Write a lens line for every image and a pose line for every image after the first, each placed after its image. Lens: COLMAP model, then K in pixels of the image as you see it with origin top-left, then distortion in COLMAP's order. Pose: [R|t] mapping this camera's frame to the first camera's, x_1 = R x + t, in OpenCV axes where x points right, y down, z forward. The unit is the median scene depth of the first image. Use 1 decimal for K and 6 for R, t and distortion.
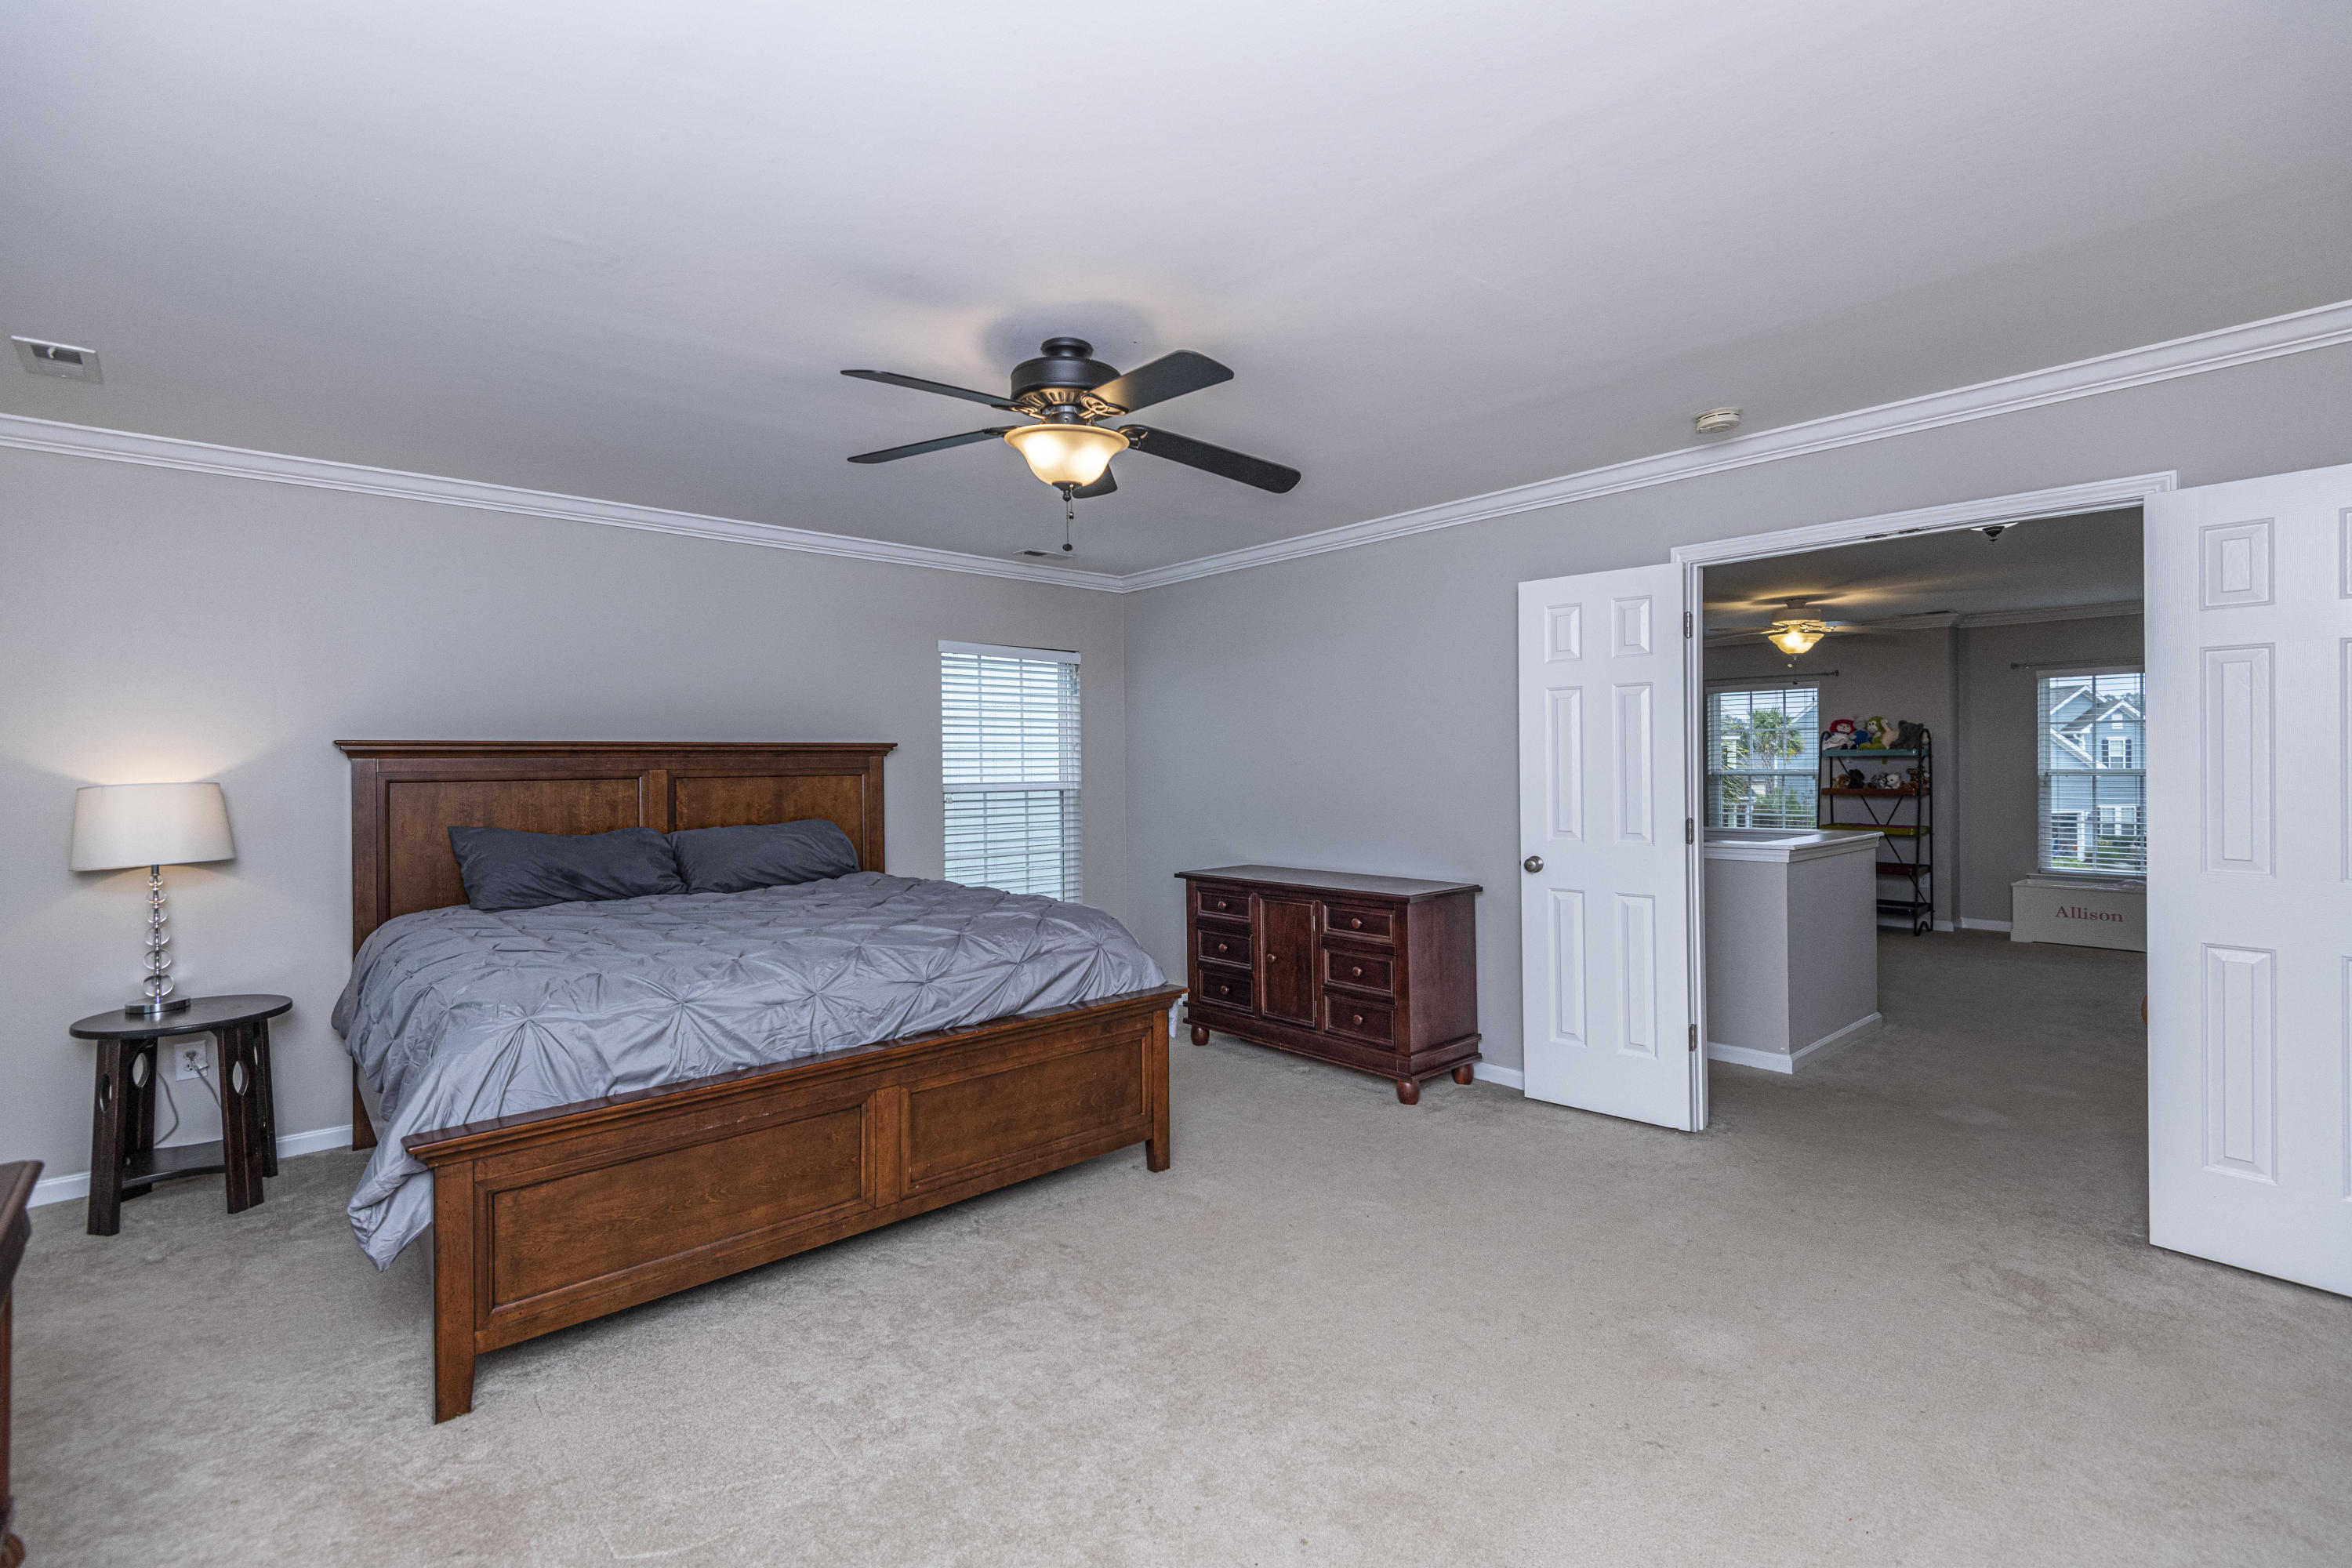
lens RADIAL K [[1043.4, 0, 1188.5], [0, 1043.4, 767.7], [0, 0, 1]] dist [0.005447, 0.000018]
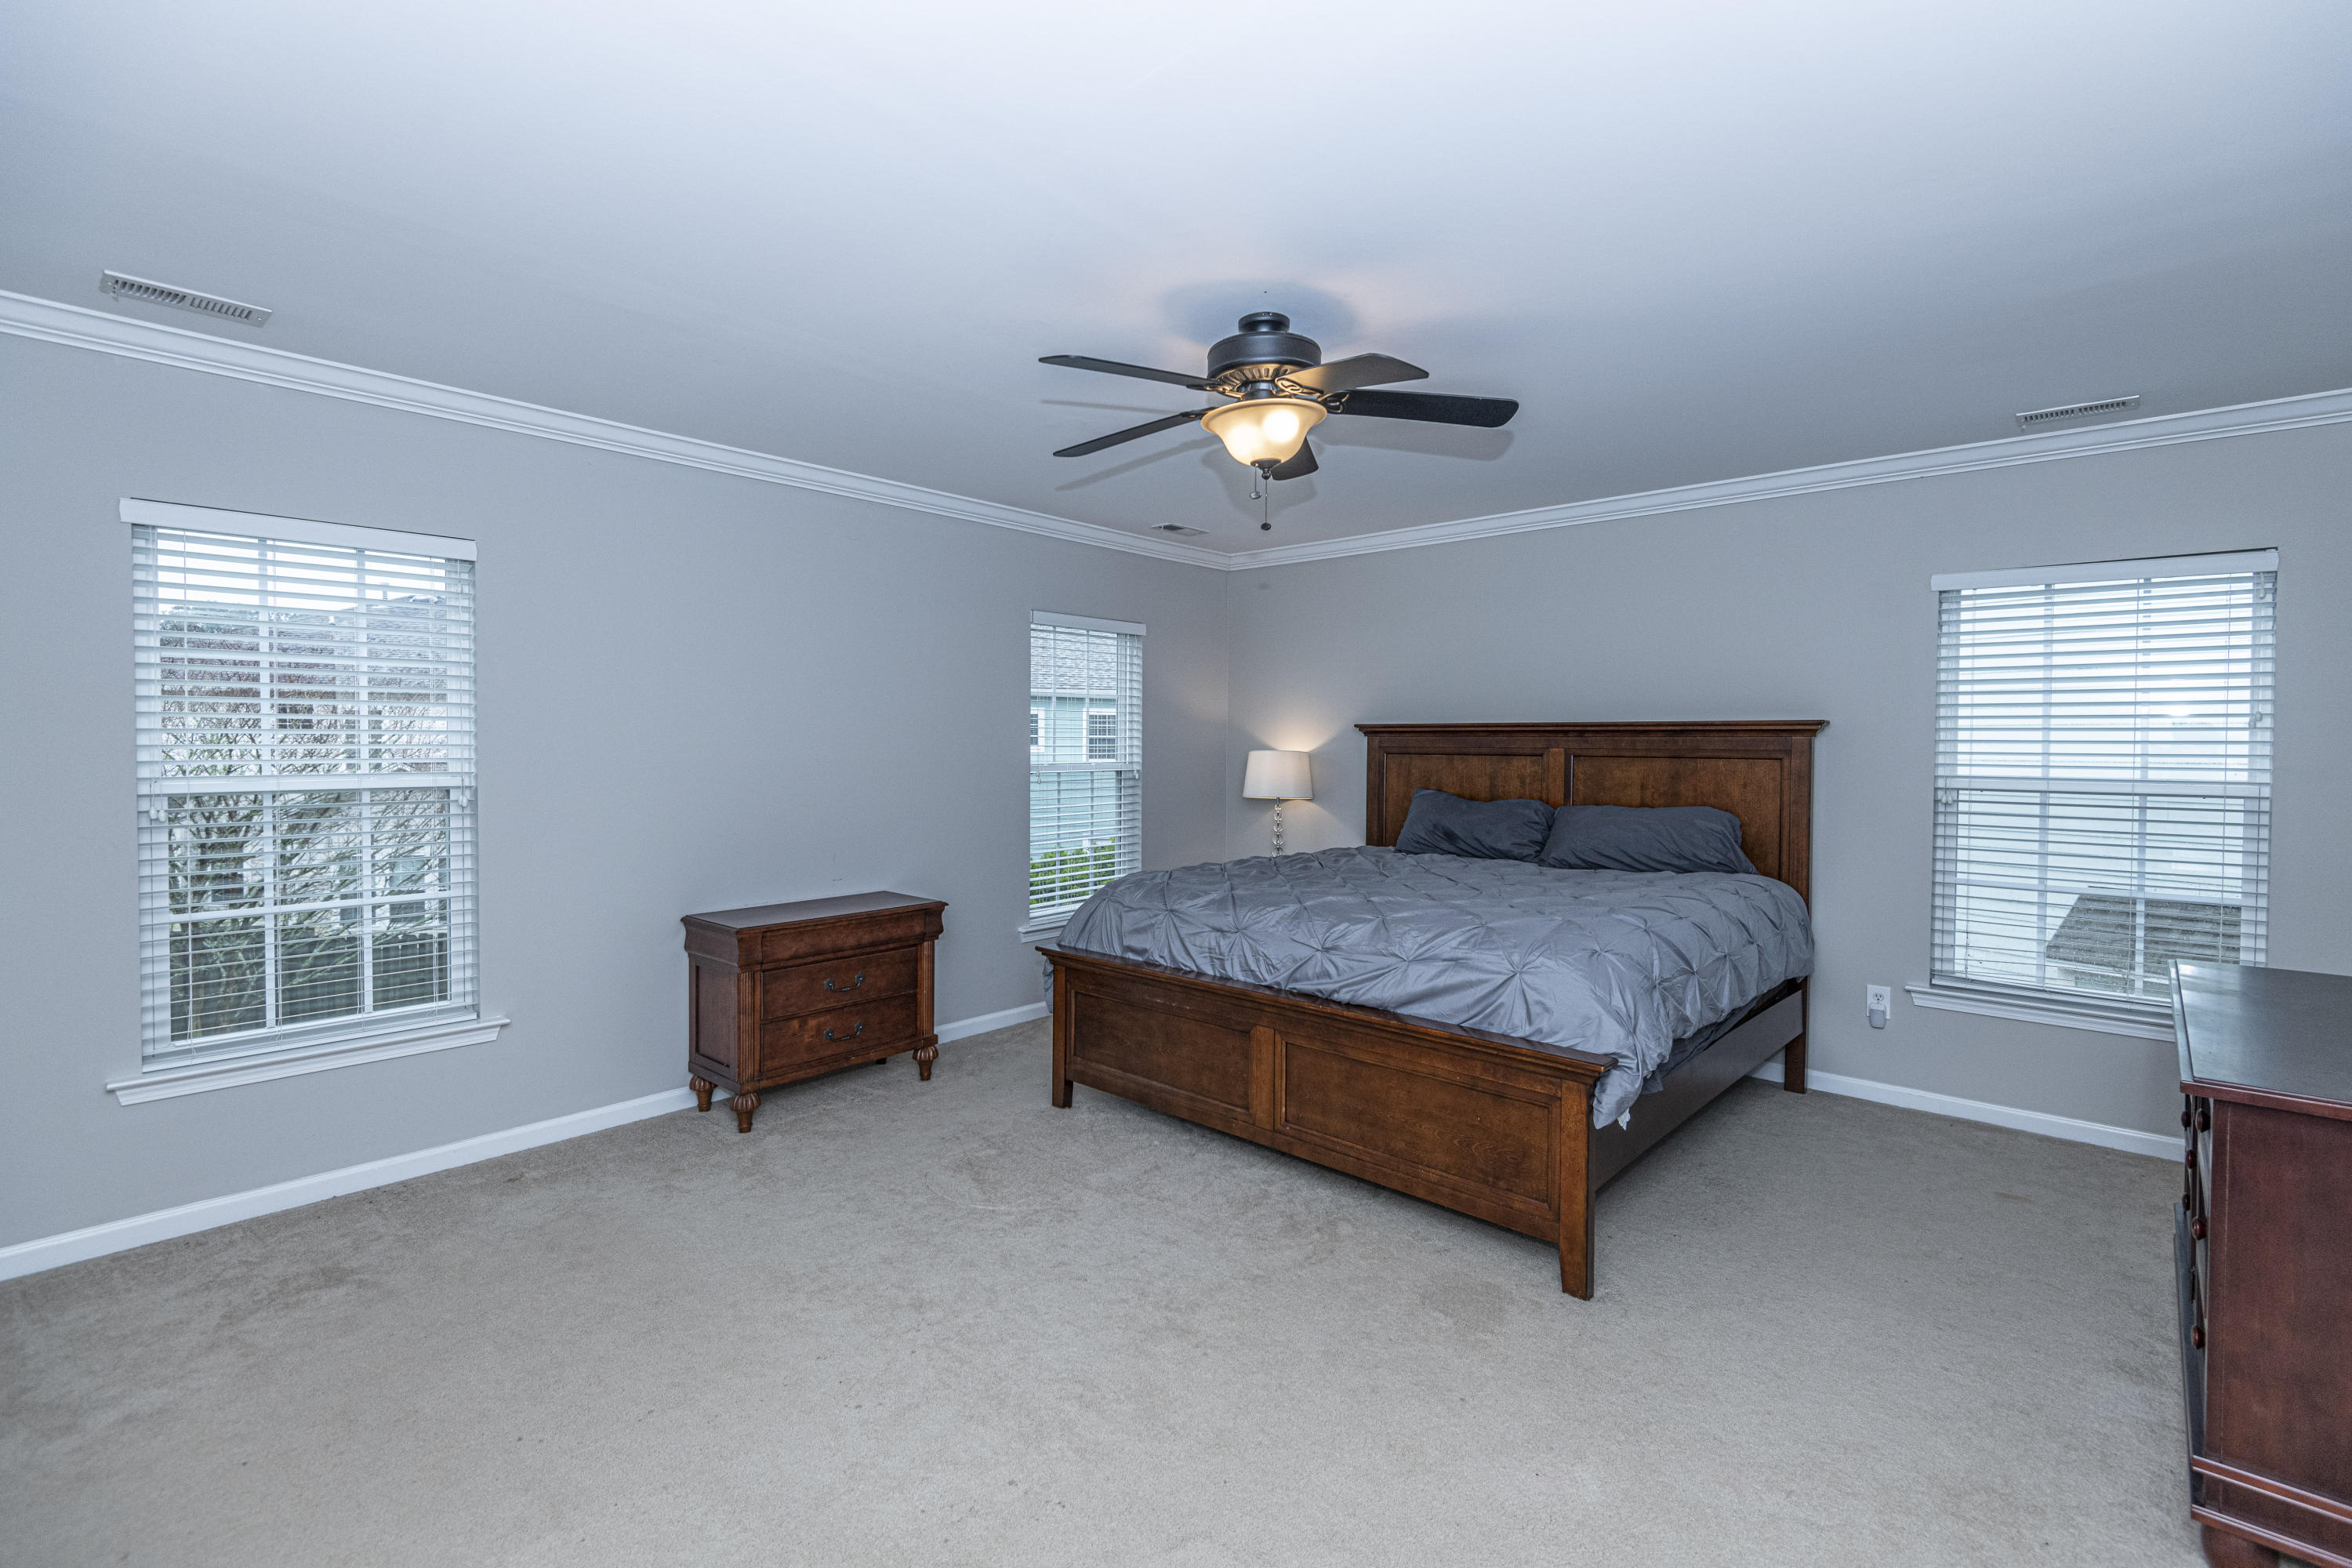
lens RADIAL K [[1043.4, 0, 1188.5], [0, 1043.4, 767.7], [0, 0, 1]] dist [0.005447, 0.000018]
pose [[0.104157, 0.034969, -0.993946, 0.613221], [-0.012501, 0.999349, 0.033849, -0.011253], [0.994482, 0.008900, 0.104527, 0.587426]]
